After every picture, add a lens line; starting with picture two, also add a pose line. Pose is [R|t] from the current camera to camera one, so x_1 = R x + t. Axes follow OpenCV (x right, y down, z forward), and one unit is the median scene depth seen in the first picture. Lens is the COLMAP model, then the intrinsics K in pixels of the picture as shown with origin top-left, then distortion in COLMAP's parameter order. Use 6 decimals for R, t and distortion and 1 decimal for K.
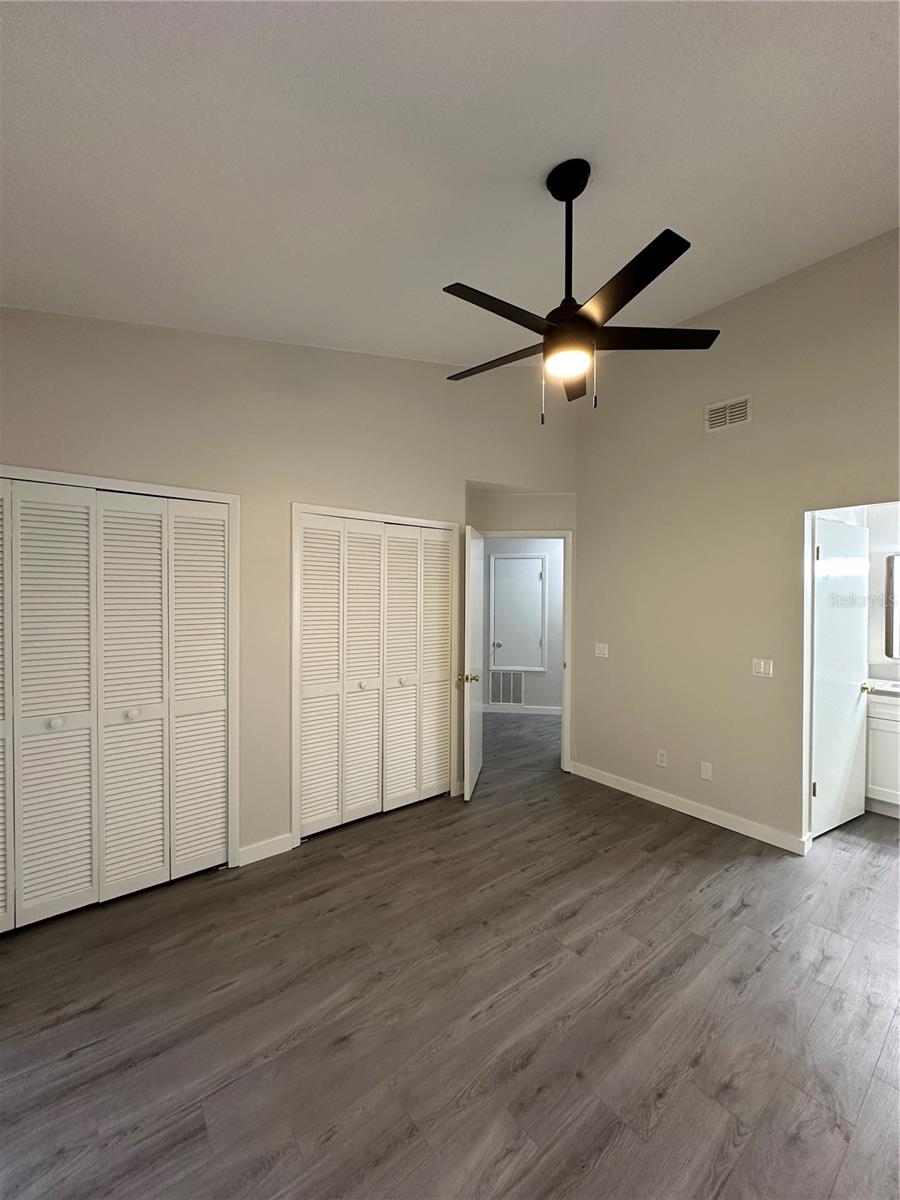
lens RADIAL K [[477.6, 0, 450.0], [0, 477.6, 600.0], [0, 0, 1]] dist [-0.001749, -0.000256]
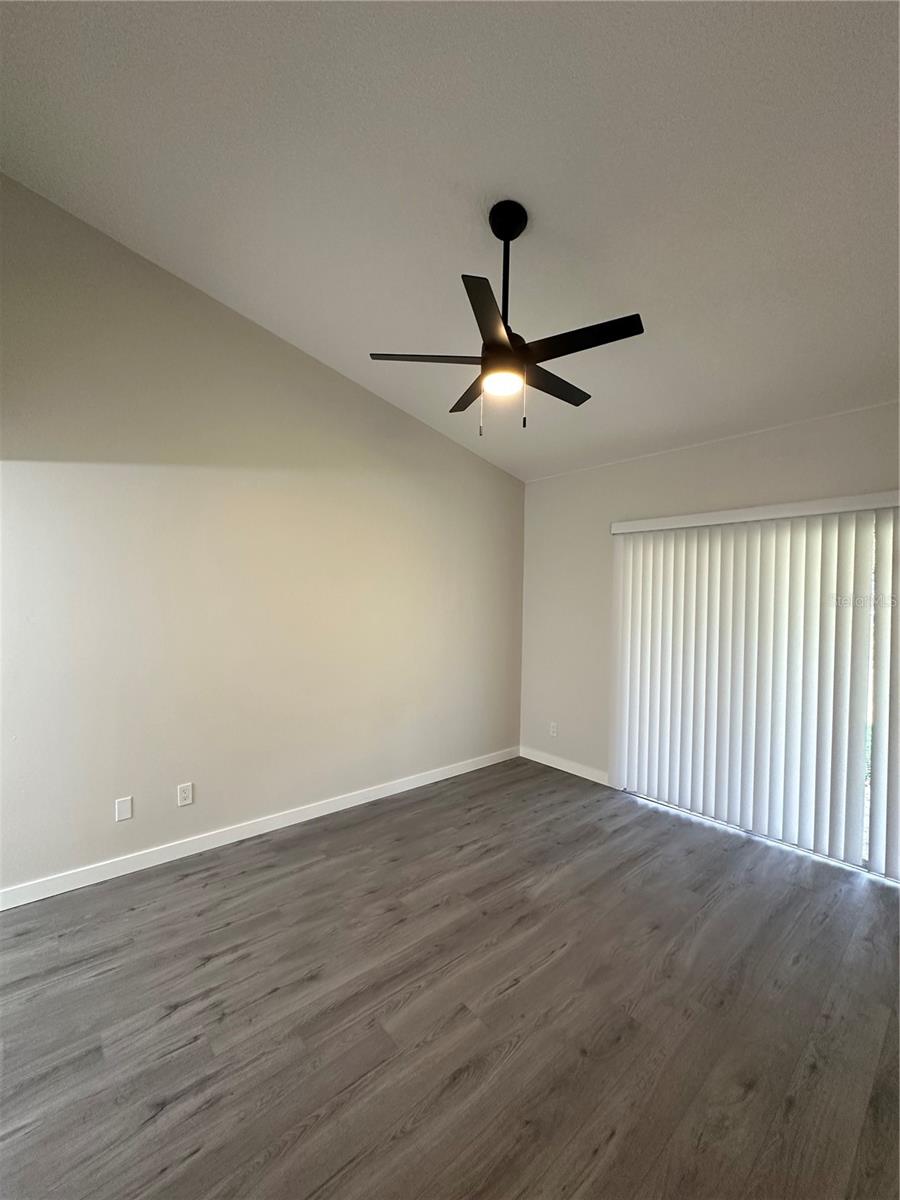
lens RADIAL K [[477.6, 0, 450.0], [0, 477.6, 600.0], [0, 0, 1]] dist [-0.001749, -0.000256]
pose [[-0.998640, -0.029722, -0.042846, 0.381563], [-0.030127, 0.999507, 0.008860, -0.000814], [0.042561, 0.010139, -0.999042, 1.996372]]
